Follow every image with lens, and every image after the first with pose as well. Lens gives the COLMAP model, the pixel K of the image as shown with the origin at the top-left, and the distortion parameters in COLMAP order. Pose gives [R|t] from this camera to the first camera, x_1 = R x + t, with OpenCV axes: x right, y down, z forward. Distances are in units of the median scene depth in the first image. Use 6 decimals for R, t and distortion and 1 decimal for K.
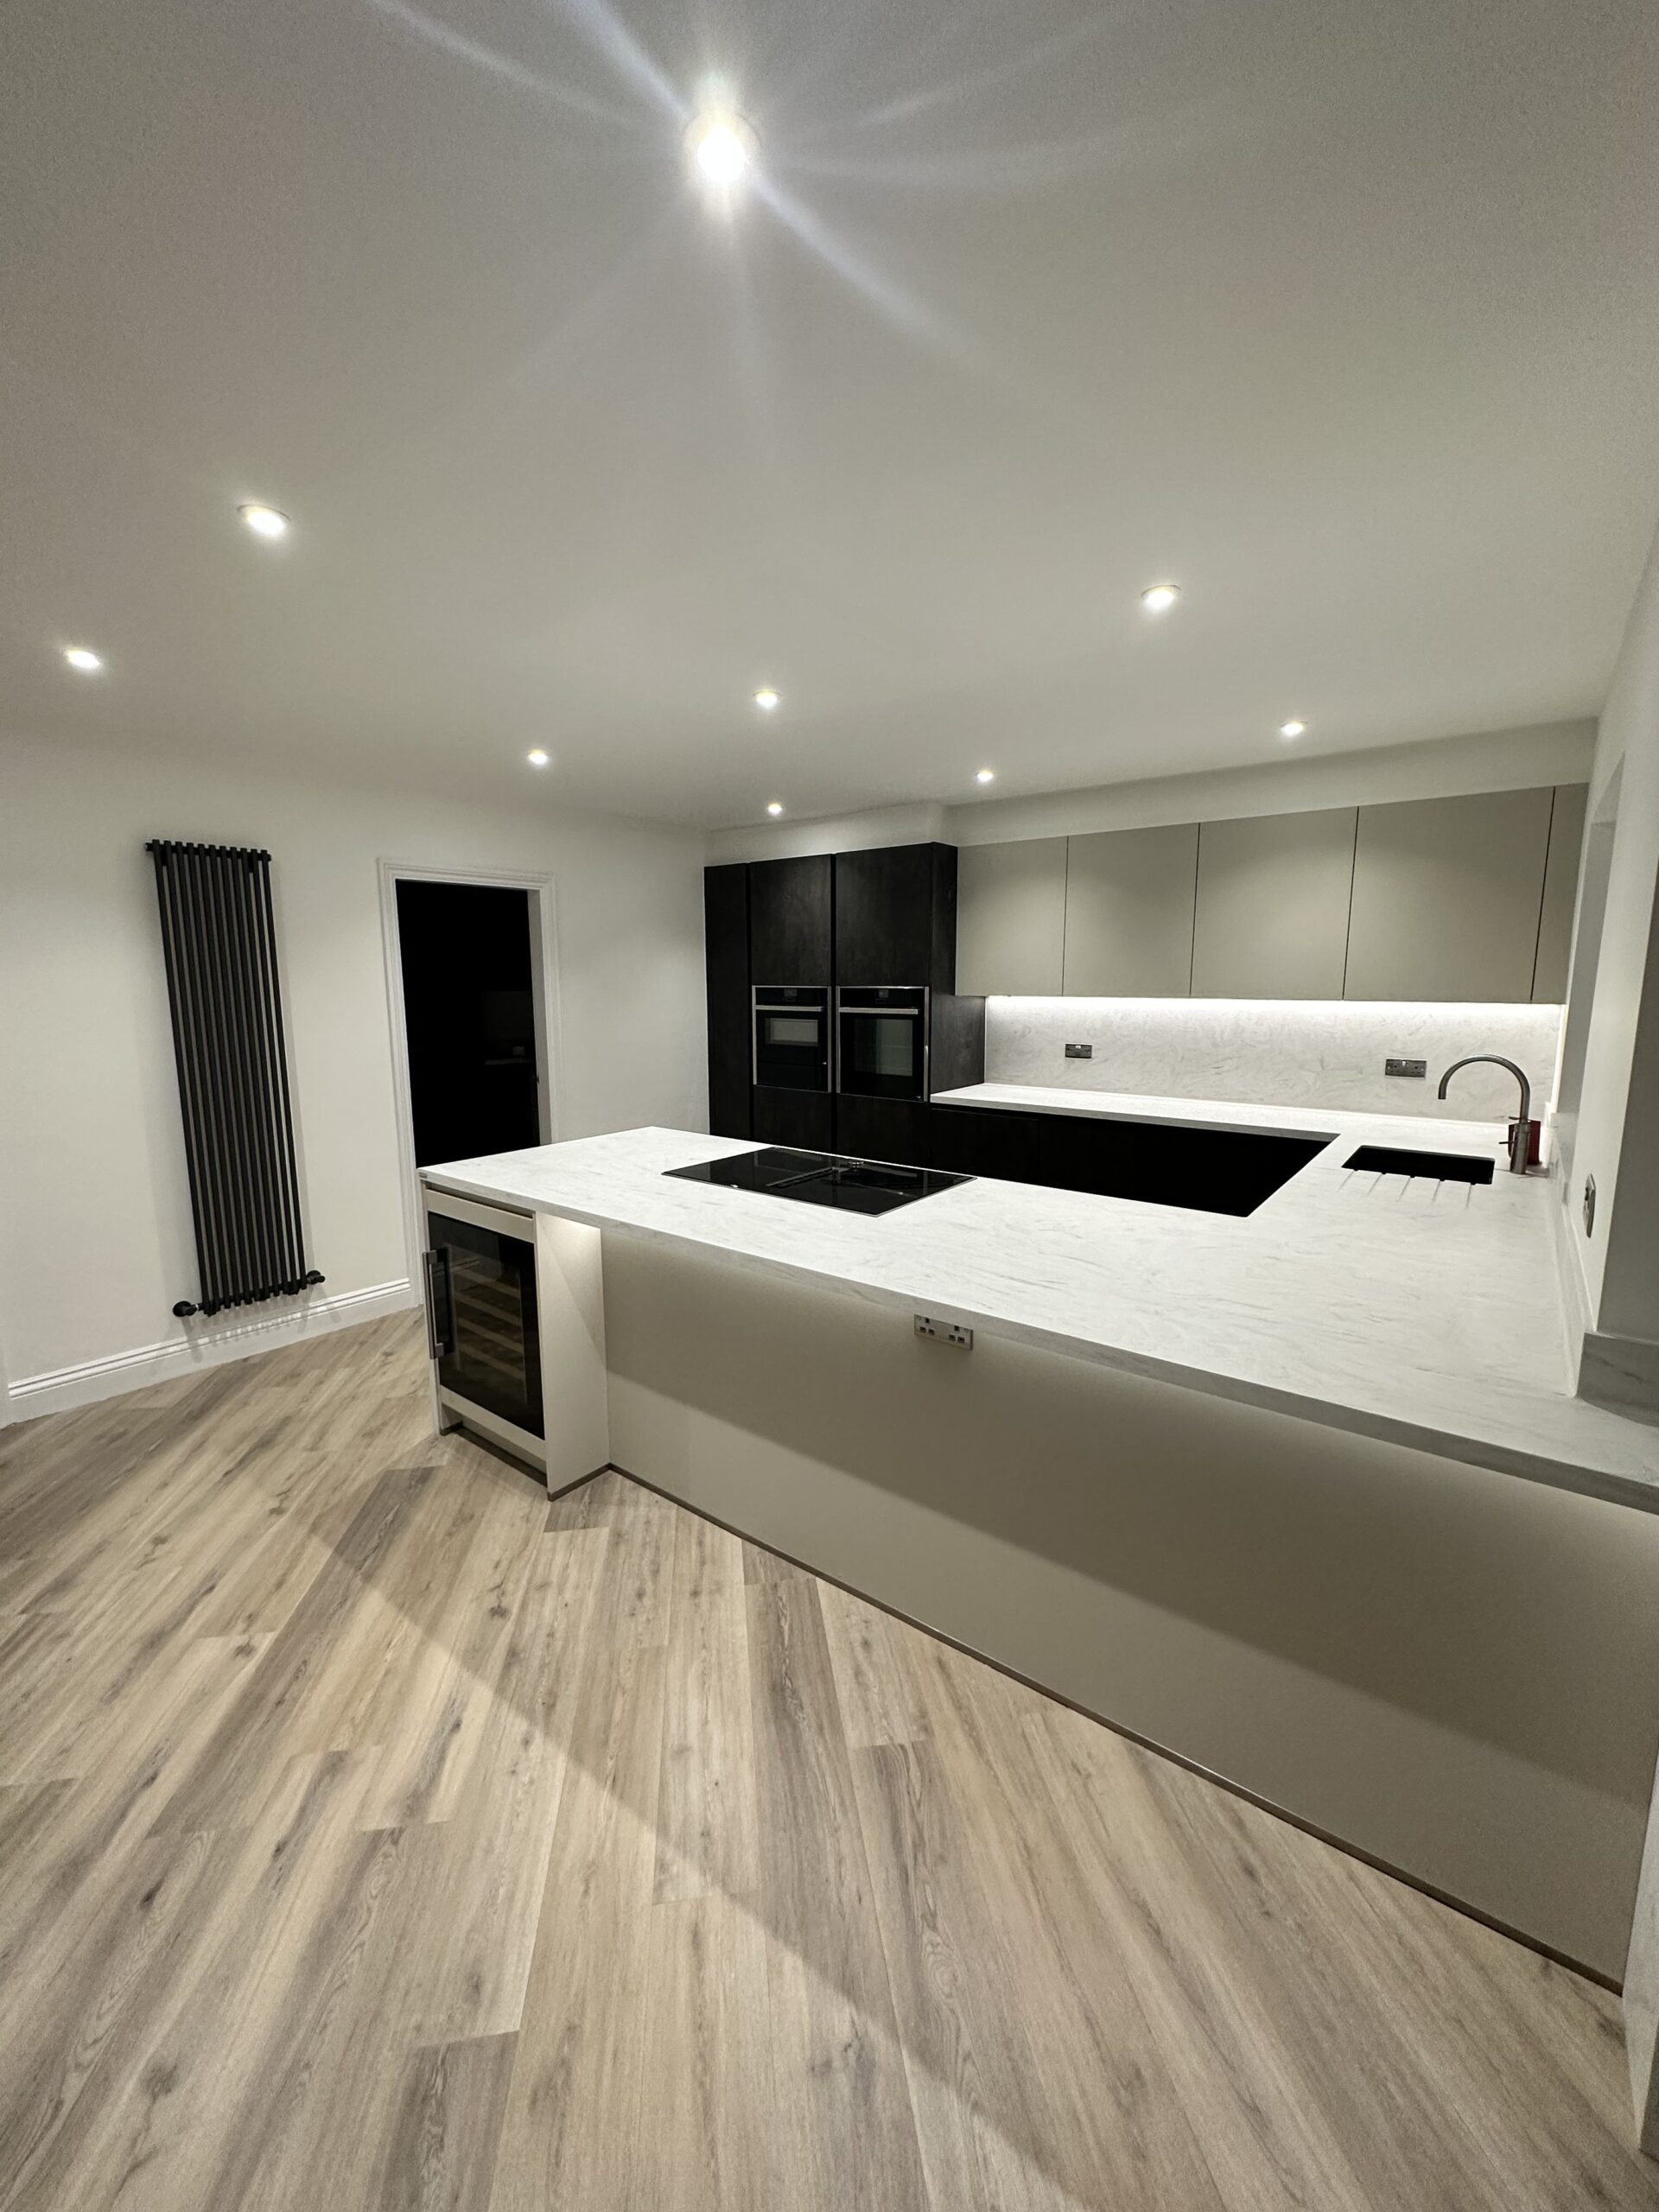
lens RADIAL K [[885.5, 0, 825.6], [0, 885.5, 1110.8], [0, 0, 1]] dist [-0.001407, 0.000845]
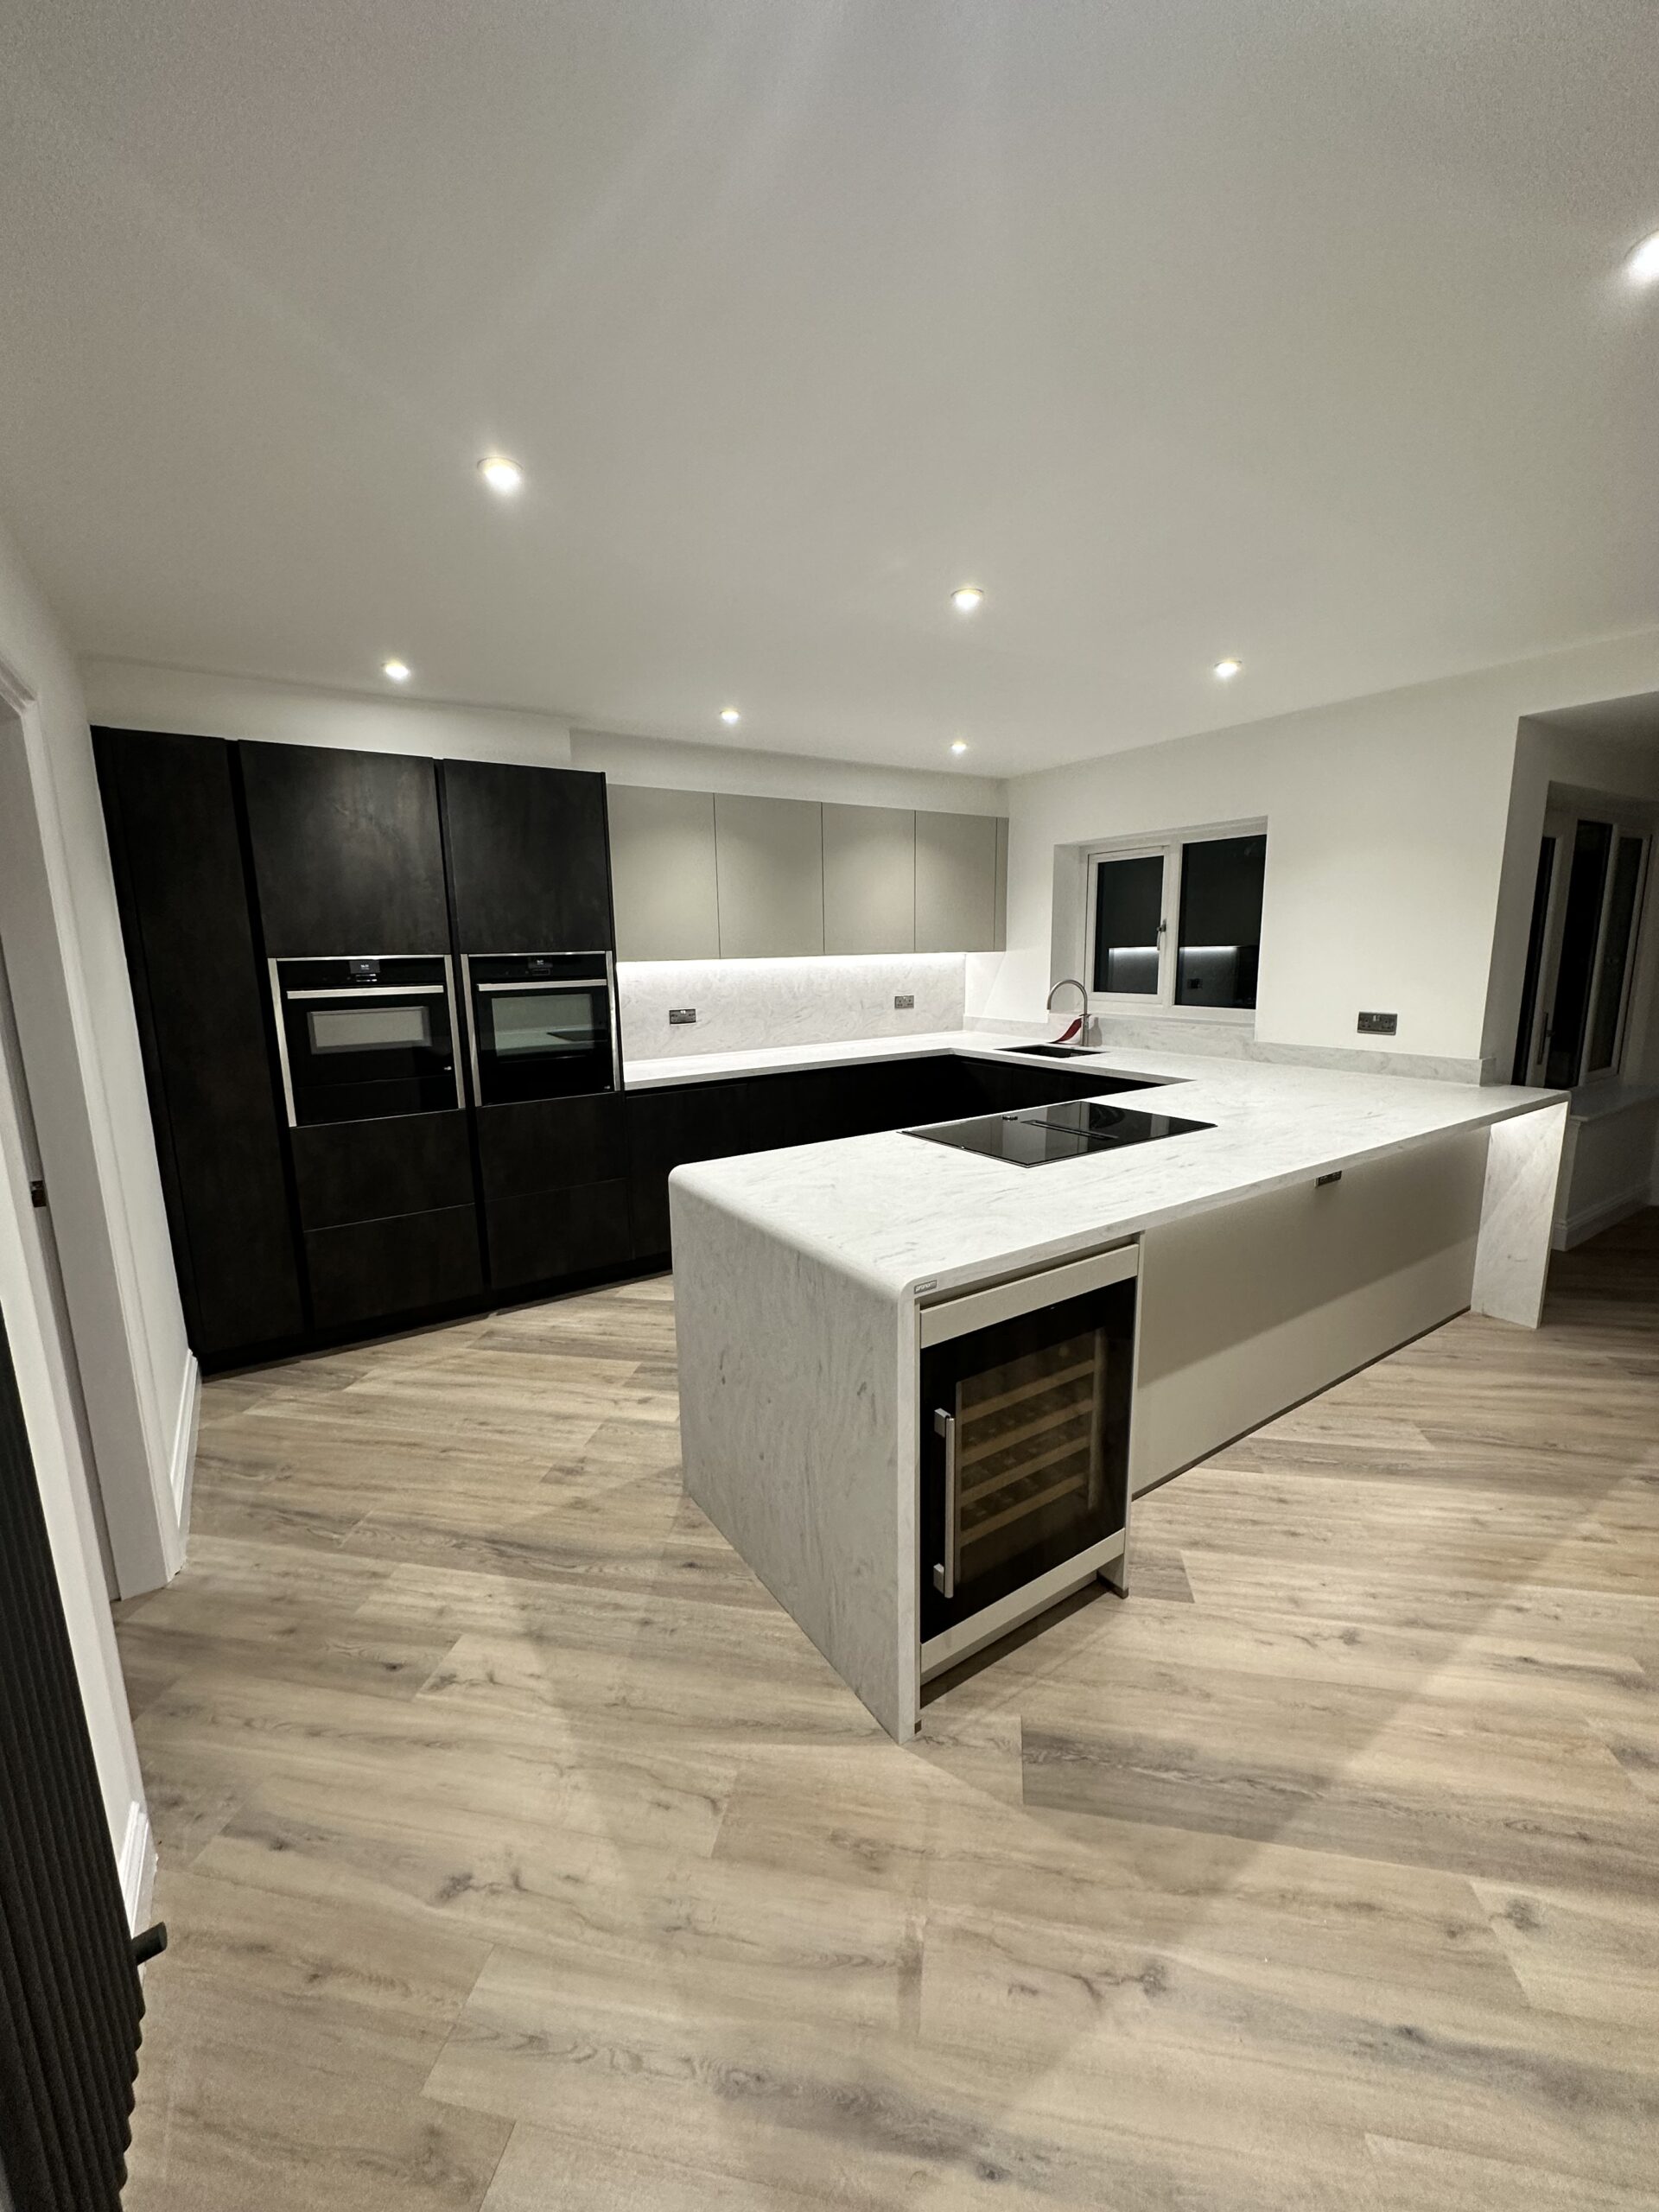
lens RADIAL K [[885.5, 0, 830.2], [0, 885.5, 1106.4], [0, 0, 1]] dist [-0.001407, 0.000845]
pose [[0.308594, -0.175310, 0.934899, -1.077079], [0.160810, 0.978337, 0.130375, -0.129071], [-0.937502, 0.110109, 0.330100, 0.969120]]
